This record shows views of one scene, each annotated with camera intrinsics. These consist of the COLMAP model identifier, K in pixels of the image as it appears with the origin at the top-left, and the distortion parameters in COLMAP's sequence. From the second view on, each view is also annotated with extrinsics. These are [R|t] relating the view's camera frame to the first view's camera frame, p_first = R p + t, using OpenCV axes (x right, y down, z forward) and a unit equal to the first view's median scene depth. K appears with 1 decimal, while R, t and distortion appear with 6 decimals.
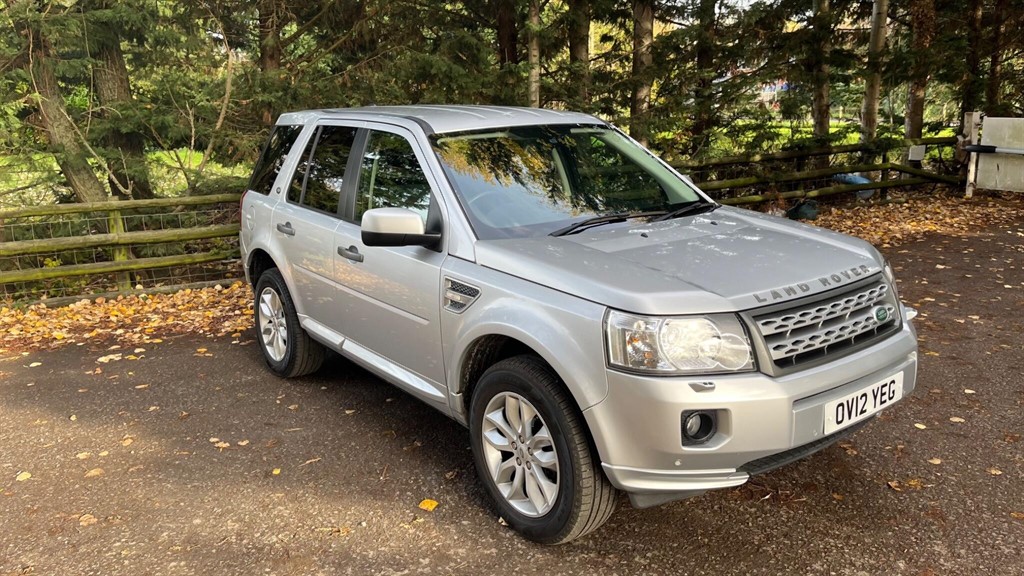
lens RADIAL K [[777.1, 0, 510.0], [0, 777.1, 281.5], [0, 0, 1]] dist [0.065593, -0.097833]
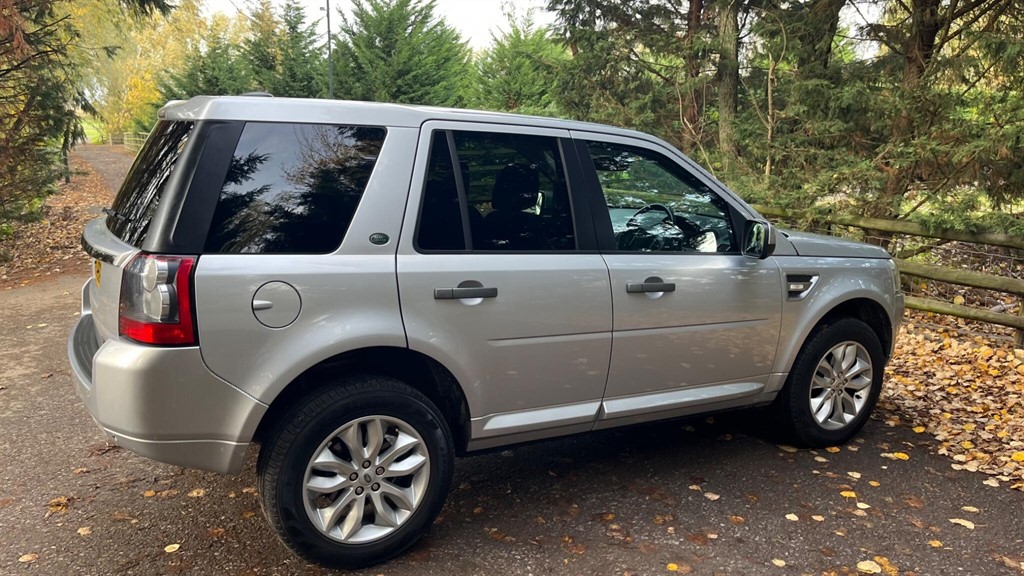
lens RADIAL K [[777.1, 0, 503.3], [0, 777.1, 290.4], [0, 0, 1]] dist [0.065593, -0.097833]
pose [[0.130554, -0.159107, 0.978591, -1.202688], [0.175226, 0.975204, 0.135179, -0.198624], [-0.975834, 0.153827, 0.155196, 1.167588]]
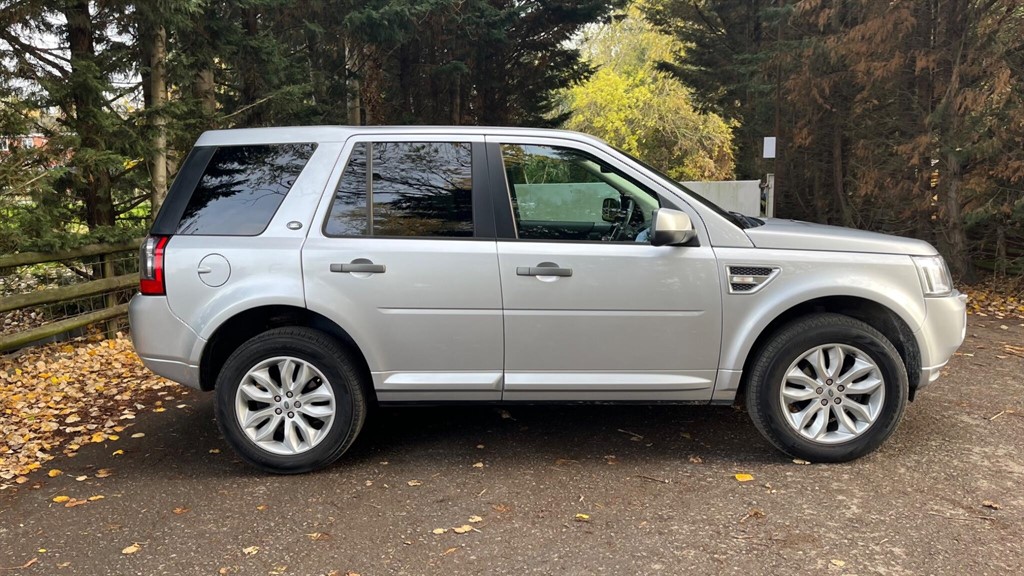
lens RADIAL K [[777.1, 0, 504.7], [0, 777.1, 290.6], [0, 0, 1]] dist [0.065593, -0.097833]
pose [[0.622487, -0.098112, 0.776456, -1.087254], [0.175111, 0.984419, -0.015998, -0.006973], [-0.762788, 0.145924, 0.629969, 0.519486]]
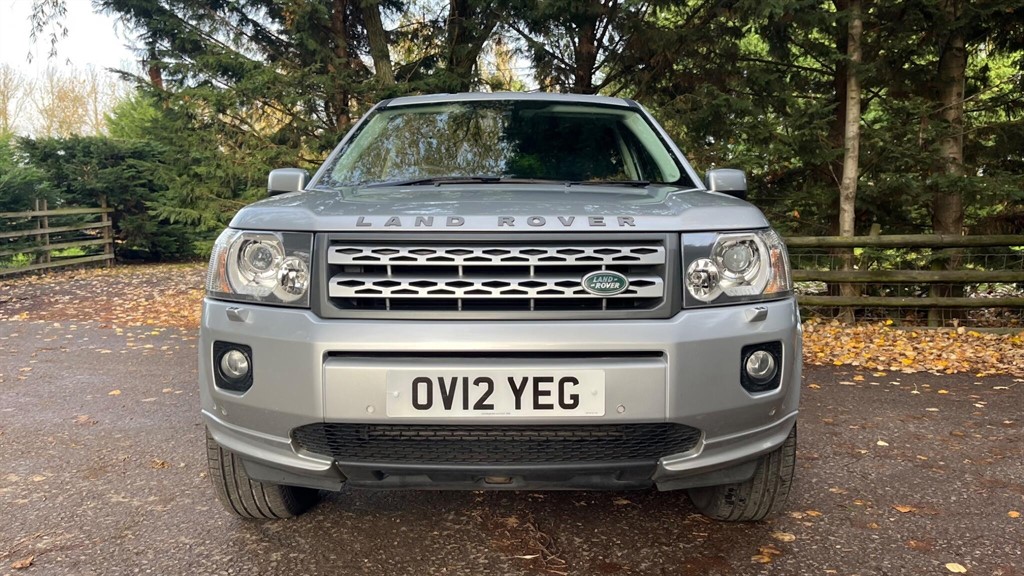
lens RADIAL K [[777.1, 0, 514.8], [0, 777.1, 292.3], [0, 0, 1]] dist [0.065593, -0.097833]
pose [[0.790306, 0.077196, -0.607831, 0.695021], [-0.155264, 0.984884, -0.076792, 0.095137], [0.592714, 0.155063, 0.790345, 0.392316]]
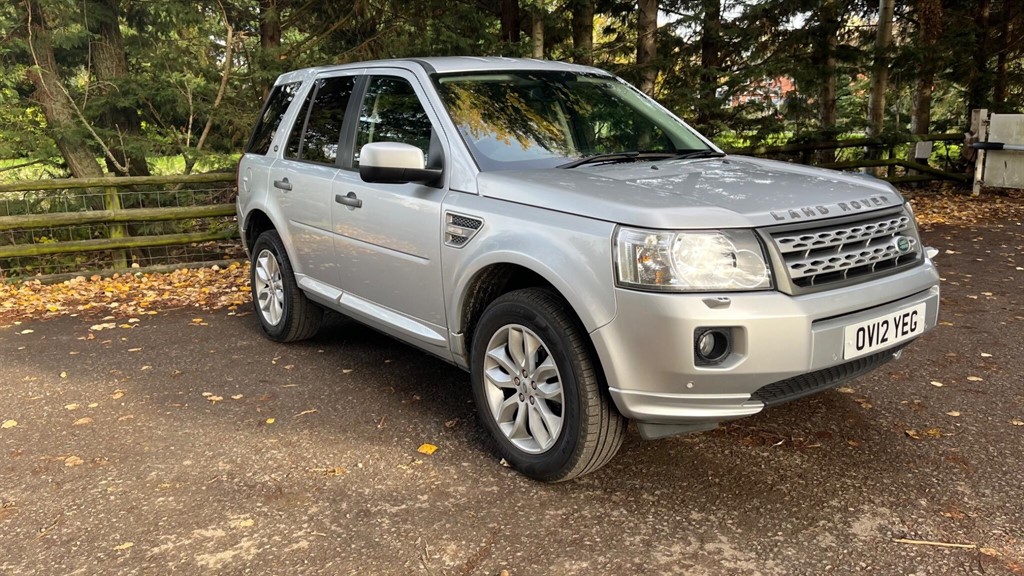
lens RADIAL K [[777.1, 0, 506.2], [0, 777.1, 294.5], [0, 0, 1]] dist [0.065593, -0.097833]
pose [[0.999959, 0.007824, -0.004580, -0.003999], [-0.007844, 0.999960, -0.004361, 0.095627], [0.004545, 0.004396, 0.999980, 0.036354]]
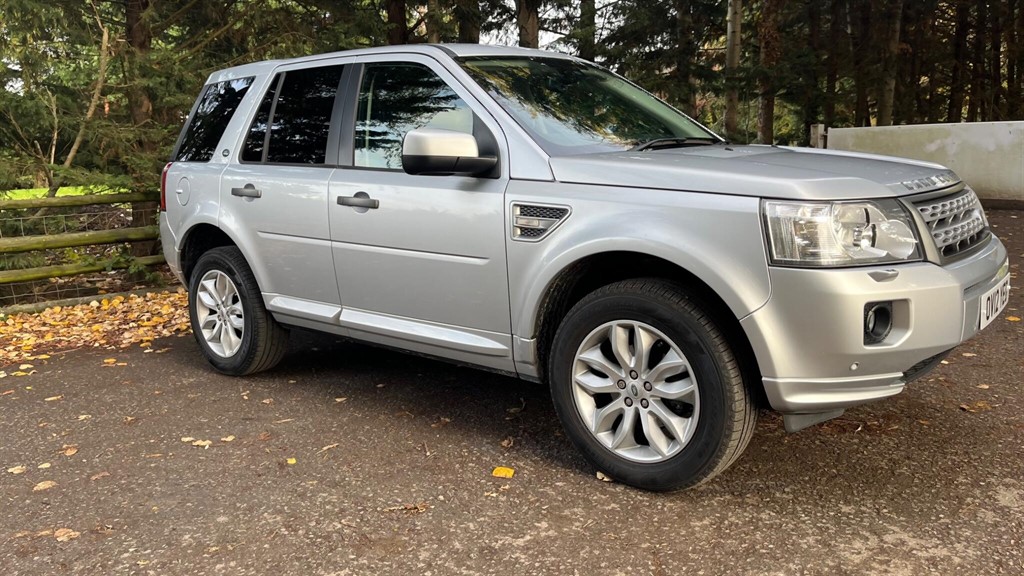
lens RADIAL K [[777.1, 0, 503.1], [0, 777.1, 296.4], [0, 0, 1]] dist [0.065593, -0.097833]
pose [[0.976286, -0.047621, 0.211183, -0.267080], [0.056003, 0.997855, -0.033888, 0.120050], [-0.209116, 0.044912, 0.976859, 0.159271]]
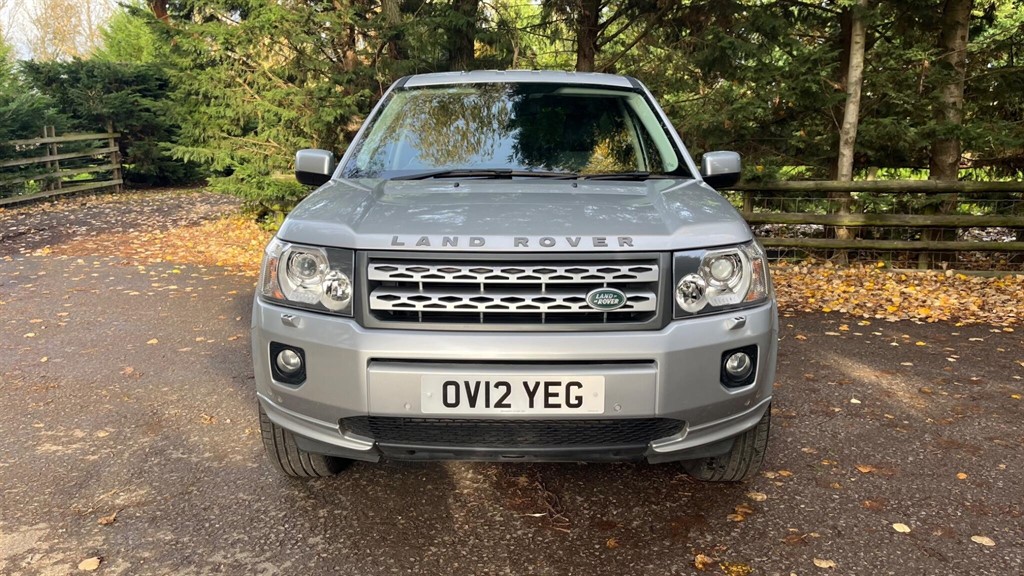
lens RADIAL K [[777.1, 0, 512.7], [0, 777.1, 293.6], [0, 0, 1]] dist [0.065593, -0.097833]
pose [[0.786519, 0.147991, -0.599572, 0.733979], [-0.159491, 0.986603, 0.034301, 0.021955], [0.596616, 0.068649, 0.799585, 0.304361]]
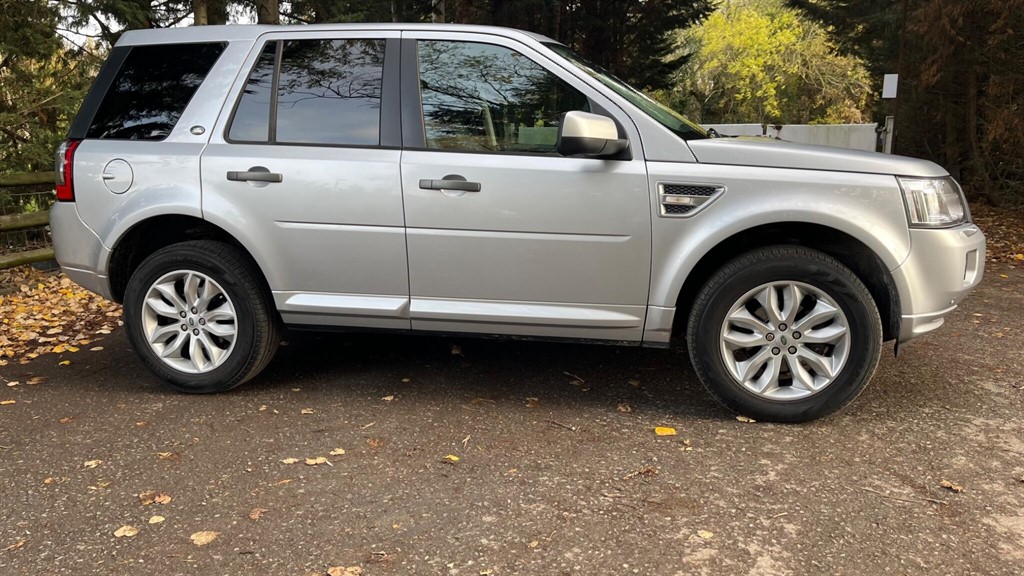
lens RADIAL K [[777.1, 0, 510.6], [0, 777.1, 293.7], [0, 0, 1]] dist [0.065593, -0.097833]
pose [[0.748540, -0.112963, 0.653397, -0.801585], [0.134157, 0.990804, 0.017604, 0.081833], [-0.649377, 0.074480, 0.756811, 0.396784]]
